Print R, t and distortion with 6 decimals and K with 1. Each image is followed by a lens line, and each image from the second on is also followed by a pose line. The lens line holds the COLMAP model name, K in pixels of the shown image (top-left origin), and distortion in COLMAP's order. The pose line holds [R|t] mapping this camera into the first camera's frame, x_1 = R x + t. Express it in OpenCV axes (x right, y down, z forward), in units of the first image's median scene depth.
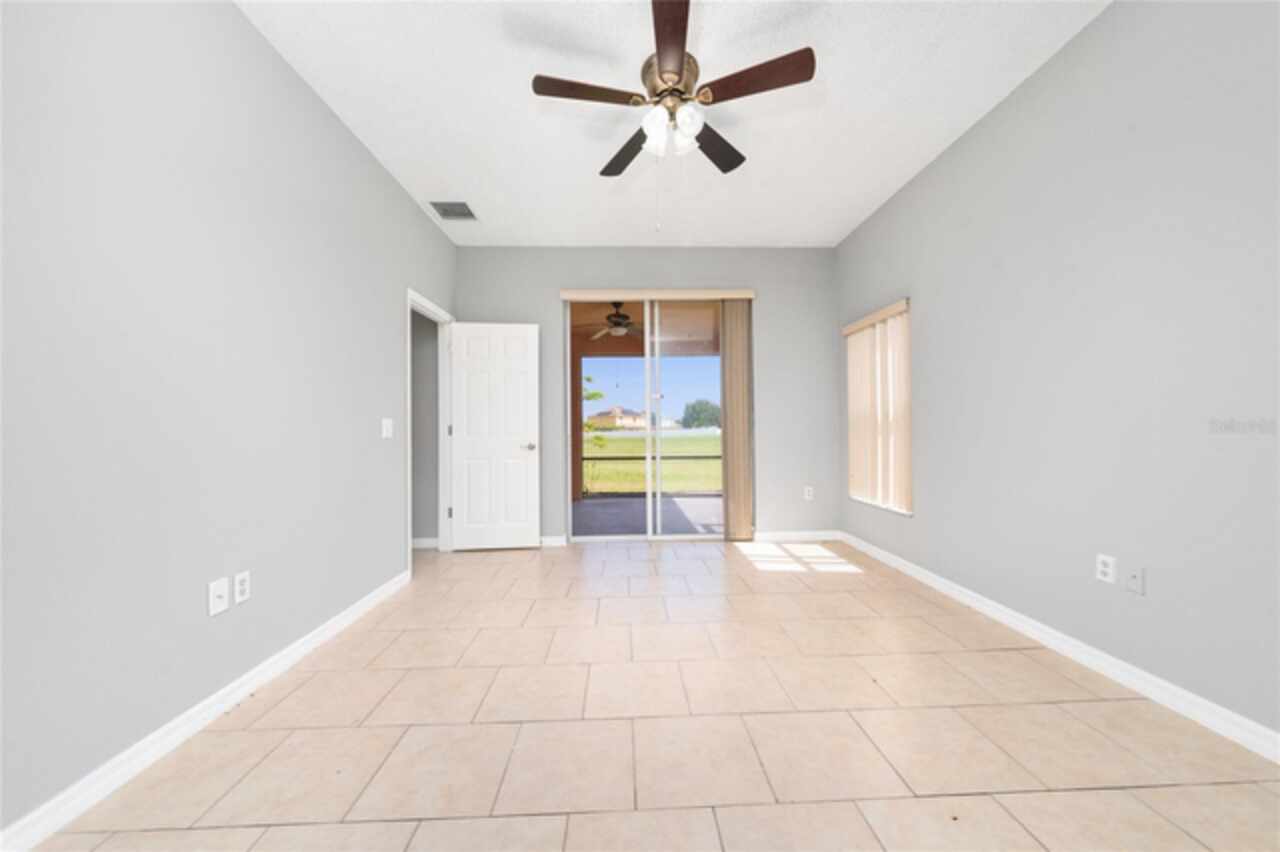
lens RADIAL K [[441.3, 0, 640.6], [0, 441.3, 427.1], [0, 0, 1]] dist [0.001164, -0.000136]
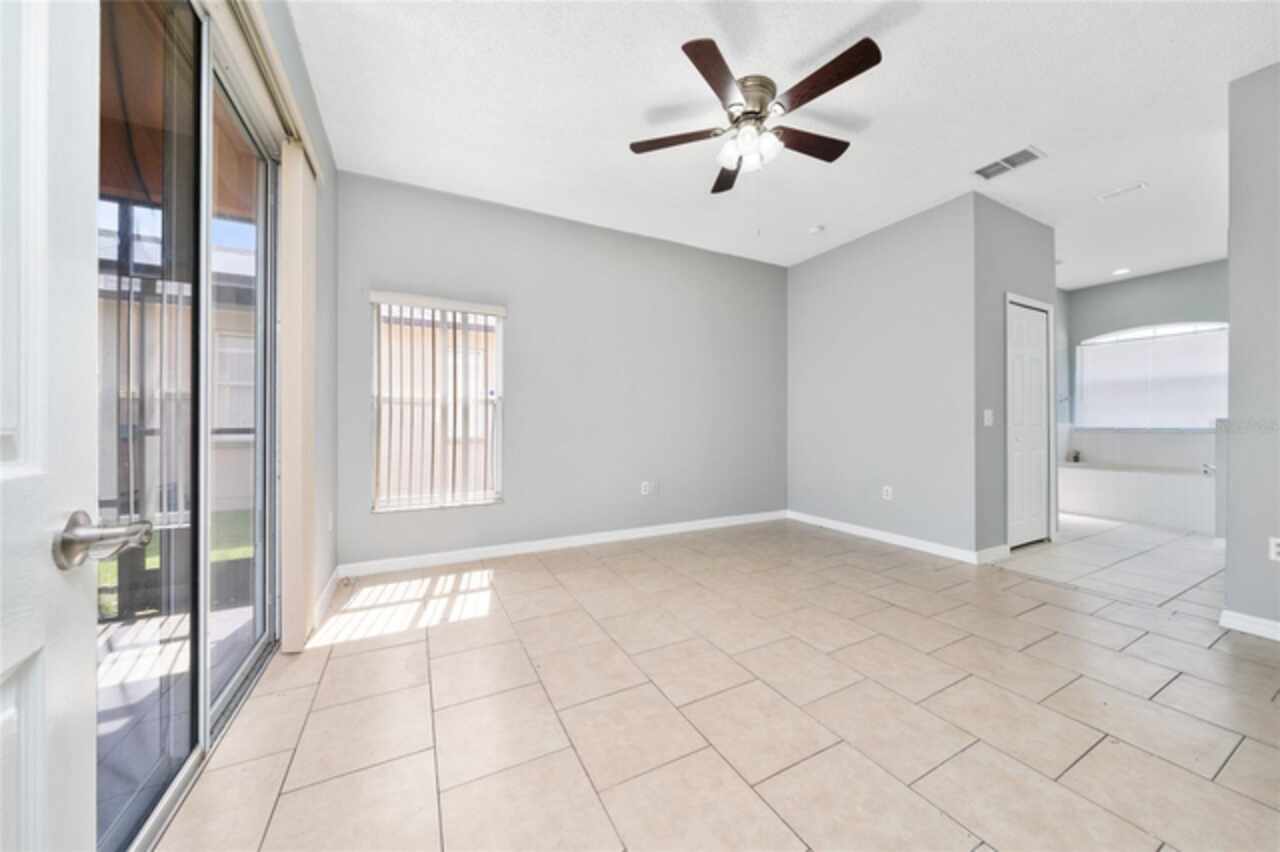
lens RADIAL K [[441.3, 0, 644.3], [0, 441.3, 422.4], [0, 0, 1]] dist [0.001164, -0.000136]
pose [[-0.423442, 0.012138, 0.905842, -0.525202], [0.000266, 0.999912, -0.013274, 0.015221], [-0.905923, -0.005380, -0.423408, 1.109849]]
